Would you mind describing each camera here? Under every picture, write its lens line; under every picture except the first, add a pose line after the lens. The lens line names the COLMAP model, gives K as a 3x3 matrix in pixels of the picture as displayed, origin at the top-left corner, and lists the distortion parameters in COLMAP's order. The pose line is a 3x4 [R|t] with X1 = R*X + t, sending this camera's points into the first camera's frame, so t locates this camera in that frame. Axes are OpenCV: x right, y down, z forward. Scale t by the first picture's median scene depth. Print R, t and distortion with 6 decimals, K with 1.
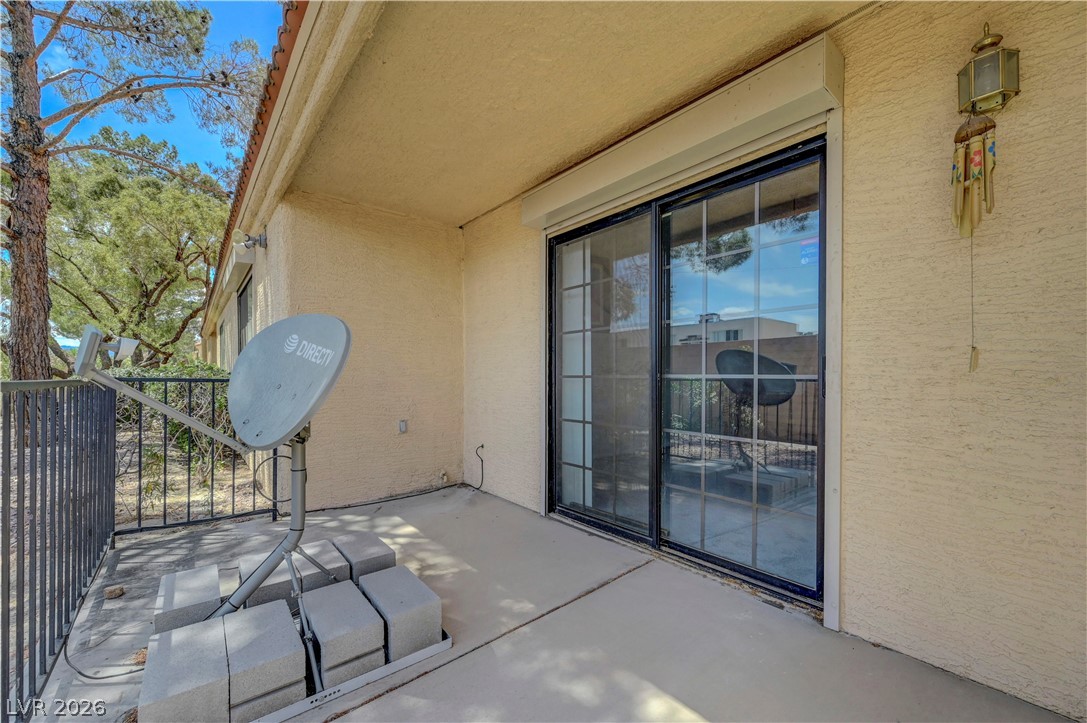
lens RADIAL K [[443.6, 0, 535.4], [0, 443.6, 364.5], [0, 0, 1]] dist [0.002456, 0.000519]
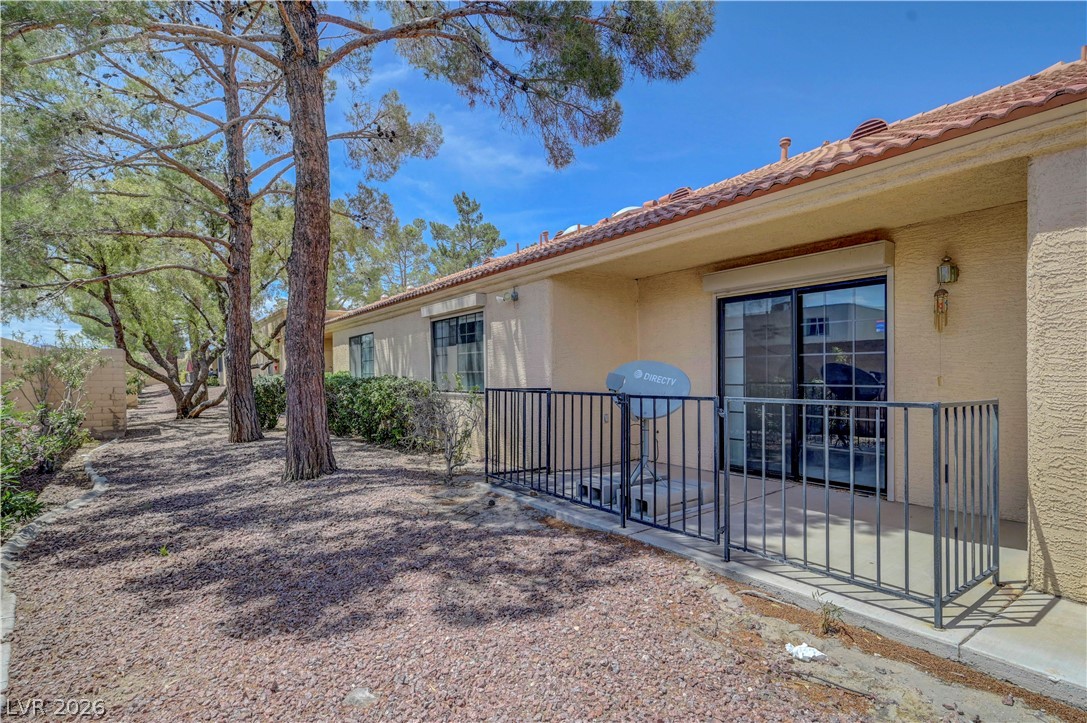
lens RADIAL K [[539.2, 0, 537.9], [0, 539.2, 363.3], [0, 0, 1]] dist [-0.001831, -0.000784]
pose [[0.999400, -0.011712, -0.032591, -0.900966], [0.012018, 0.999885, 0.009222, -0.120605], [0.032479, -0.009608, 0.999426, -1.570016]]
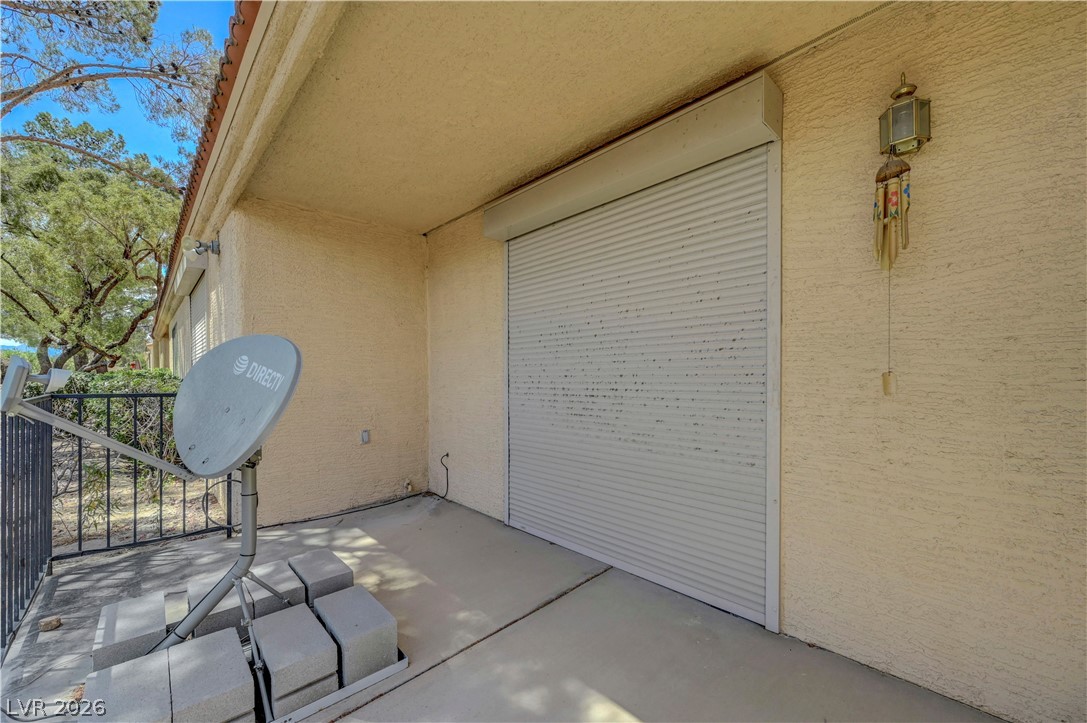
lens RADIAL K [[443.6, 0, 536.8], [0, 443.6, 365.2], [0, 0, 1]] dist [0.002456, 0.000519]
pose [[0.997836, -0.003740, 0.065652, 0.033712], [0.003407, 0.999981, 0.005185, -0.044529], [-0.065670, -0.004950, 0.997829, -0.018450]]
